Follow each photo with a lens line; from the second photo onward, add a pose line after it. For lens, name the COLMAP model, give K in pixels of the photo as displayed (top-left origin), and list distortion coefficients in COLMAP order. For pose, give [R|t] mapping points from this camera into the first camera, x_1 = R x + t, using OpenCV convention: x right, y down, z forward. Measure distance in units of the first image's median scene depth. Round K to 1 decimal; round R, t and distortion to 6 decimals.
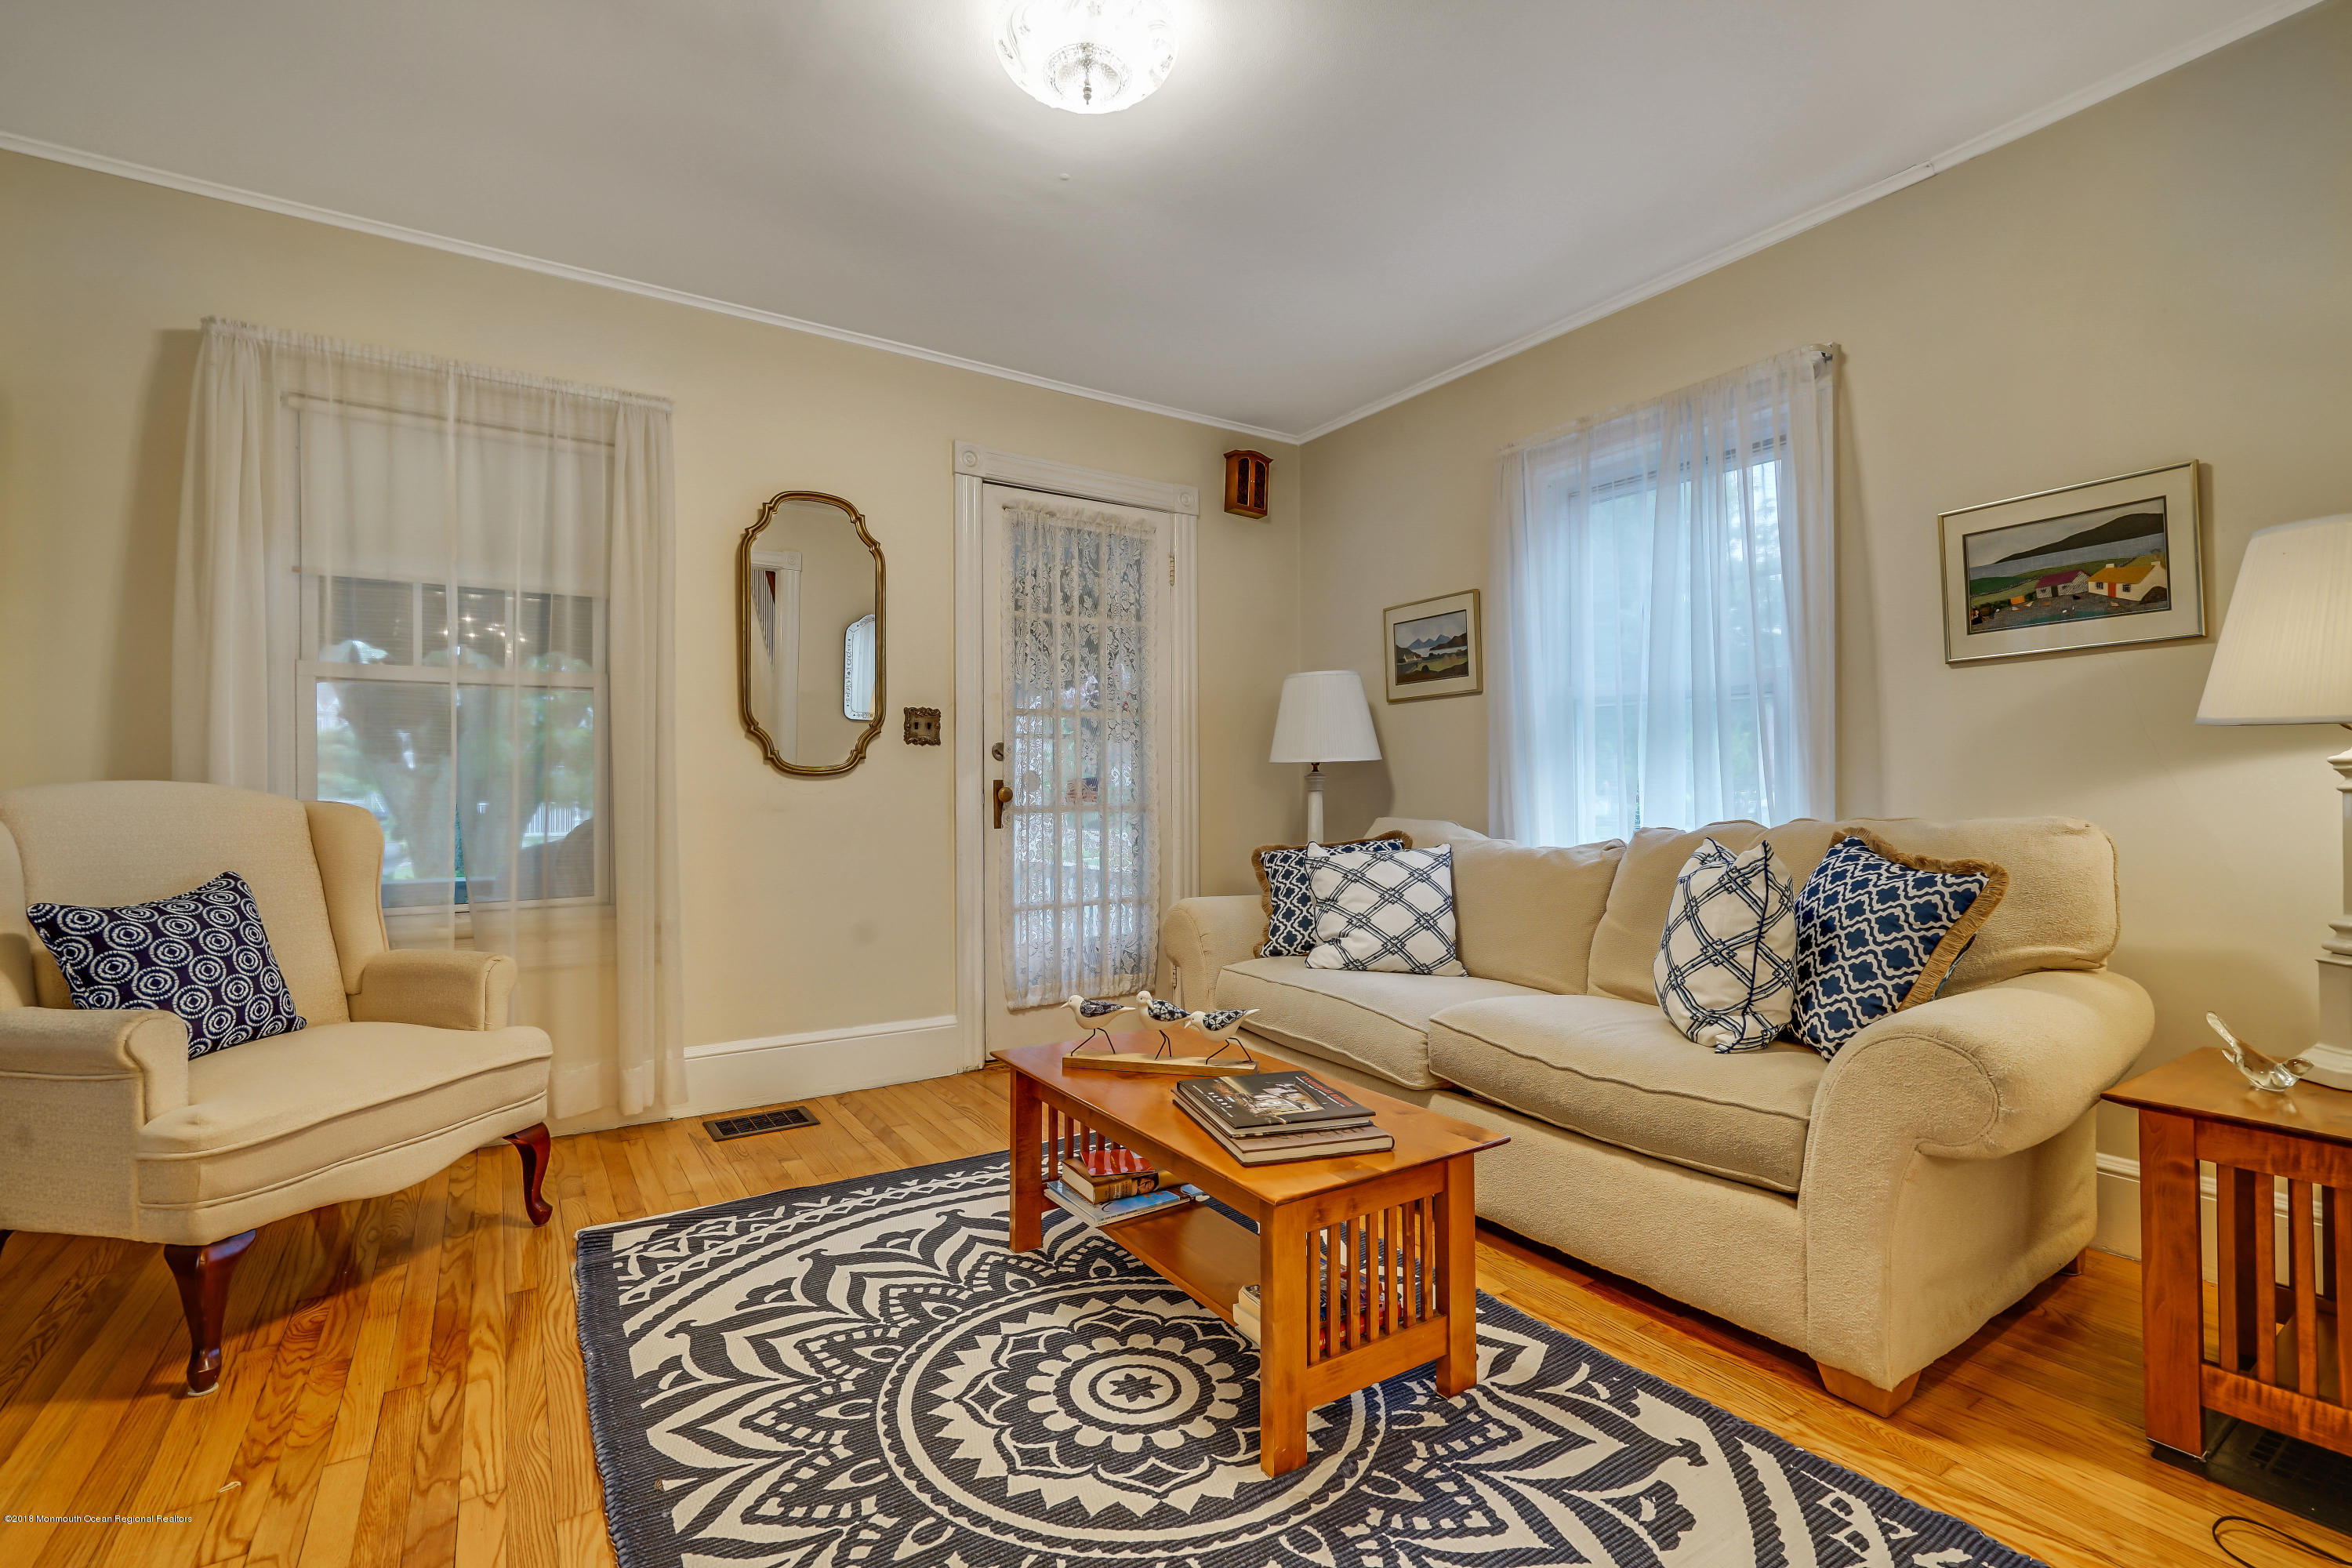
lens RADIAL K [[1041.9, 0, 1151.7], [0, 1041.9, 784.1], [0, 0, 1]] dist [-0.000196, -0.000010]
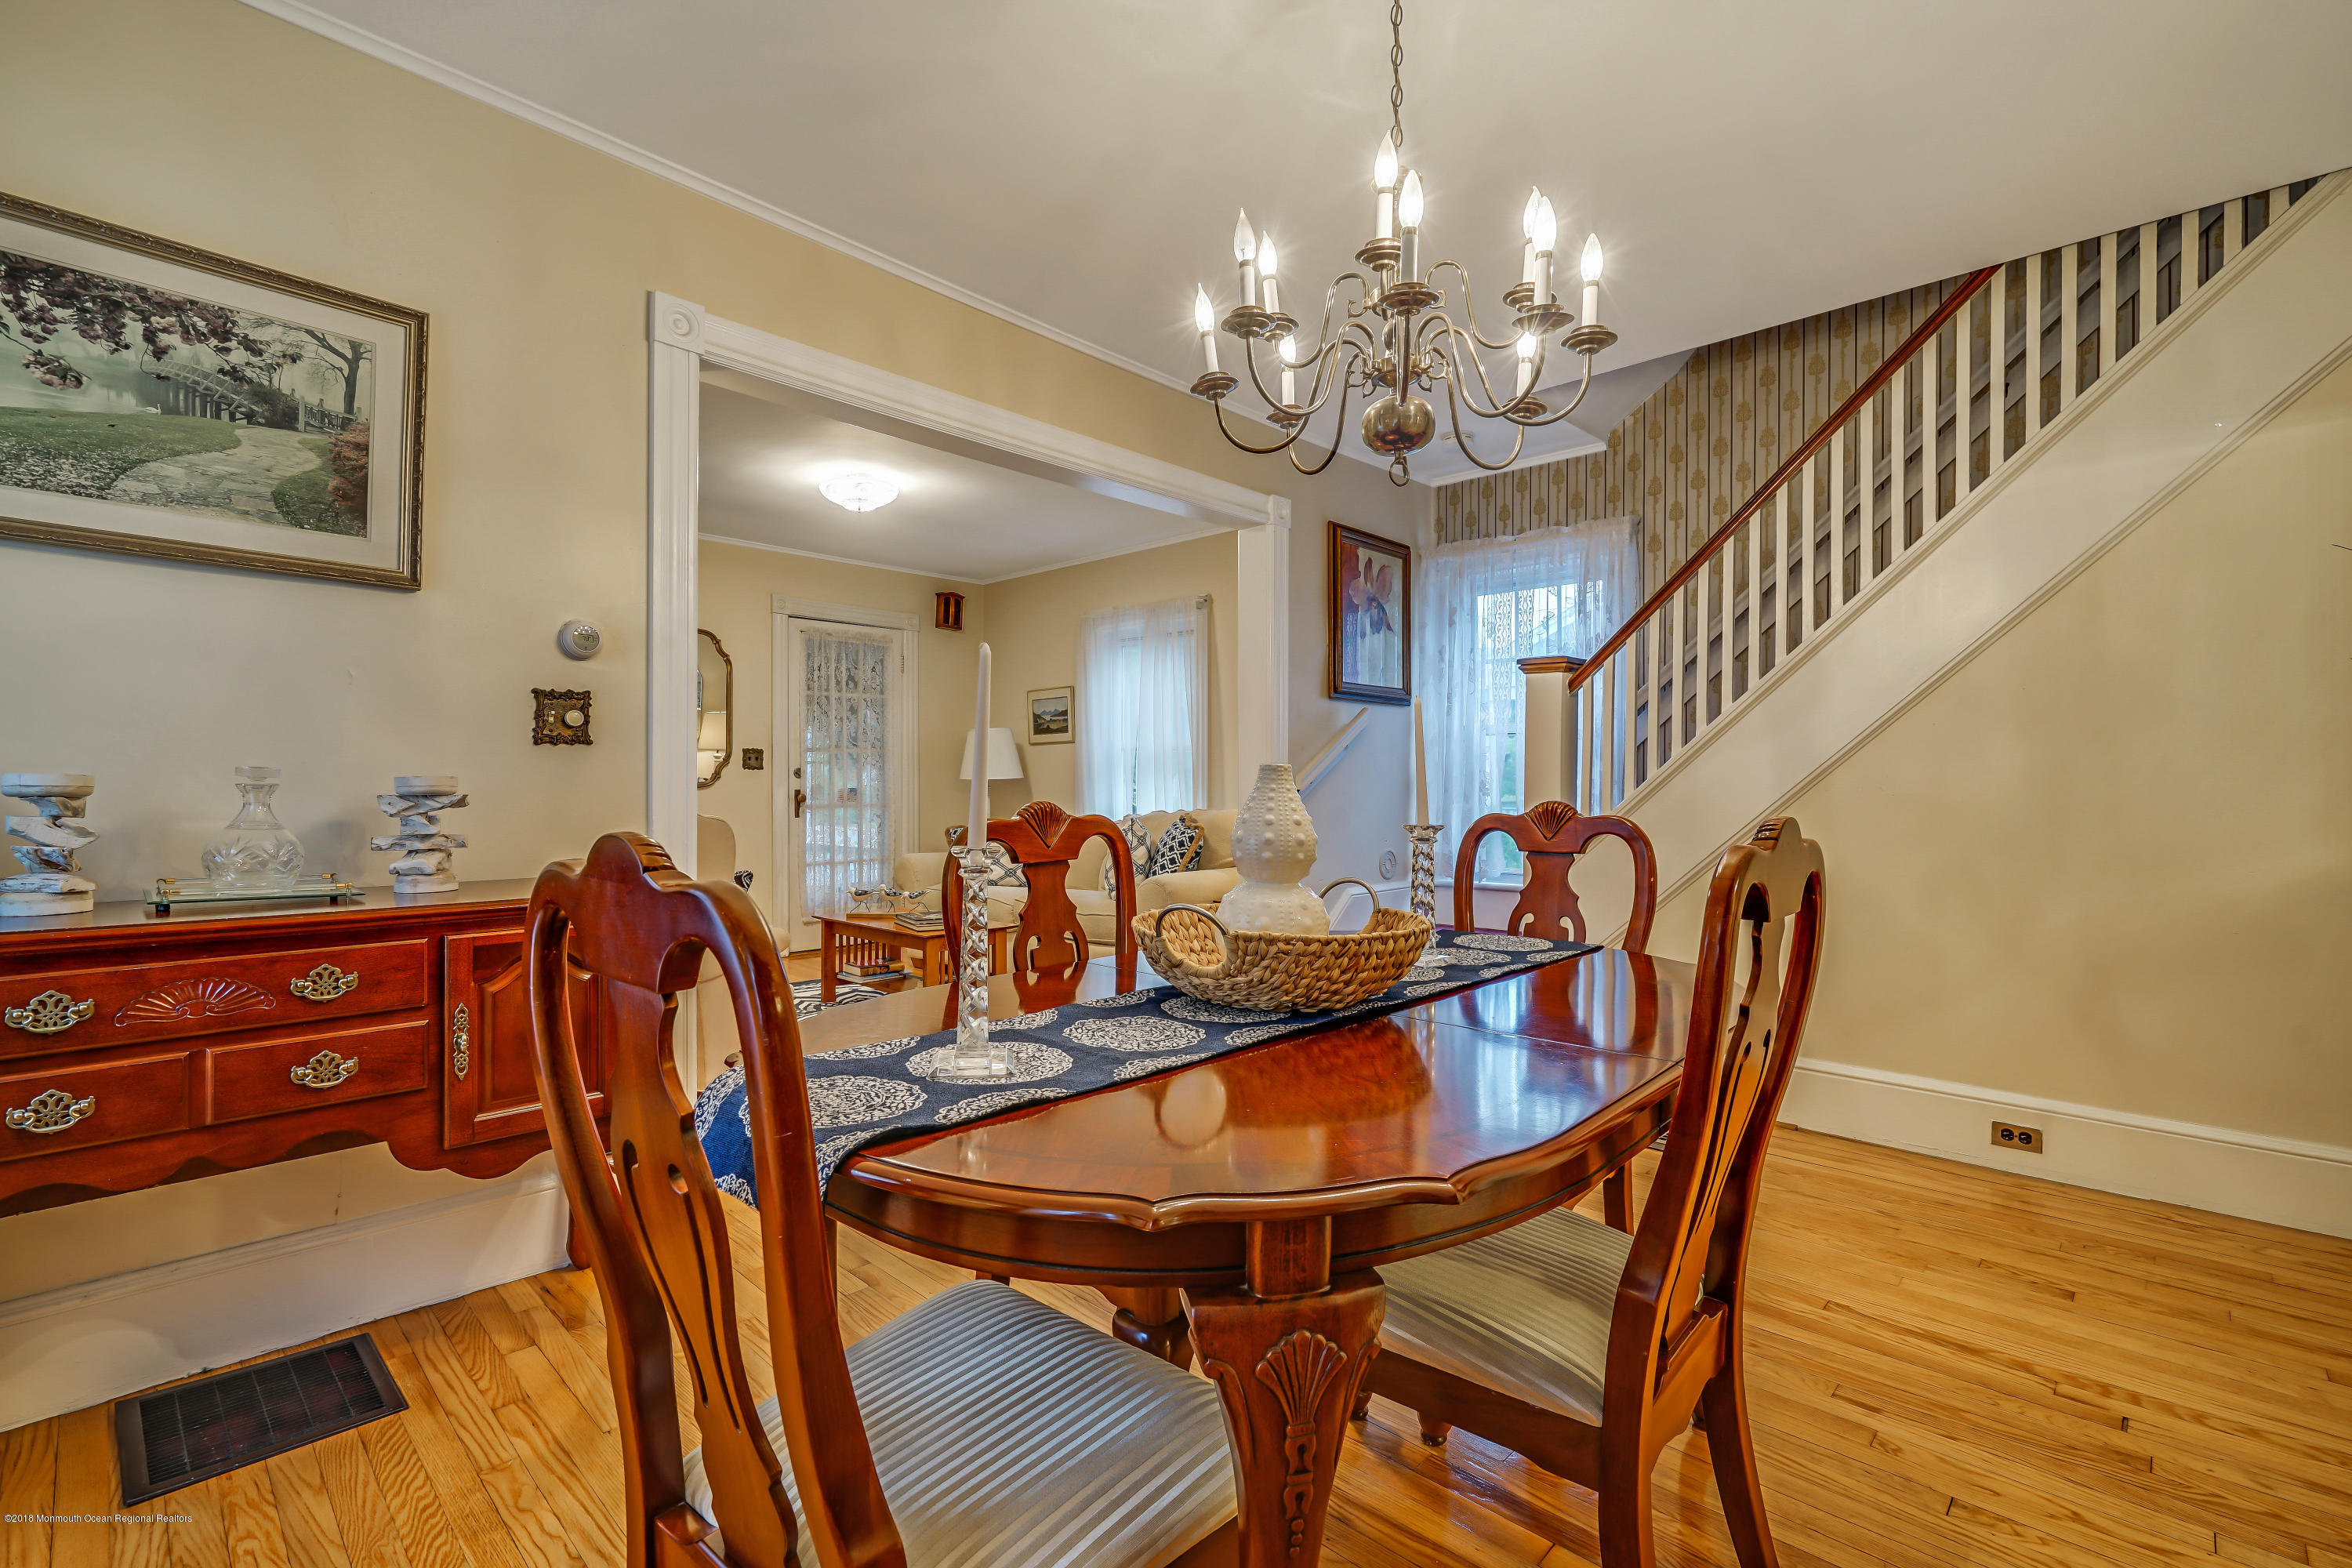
lens RADIAL K [[1041.9, 0, 1151.7], [0, 1041.9, 784.1], [0, 0, 1]] dist [-0.000196, -0.000010]
pose [[0.971792, 0.002131, 0.235829, 0.015469], [-0.002945, 0.999991, 0.003101, -0.019650], [-0.235820, -0.003708, 0.971790, -0.797808]]
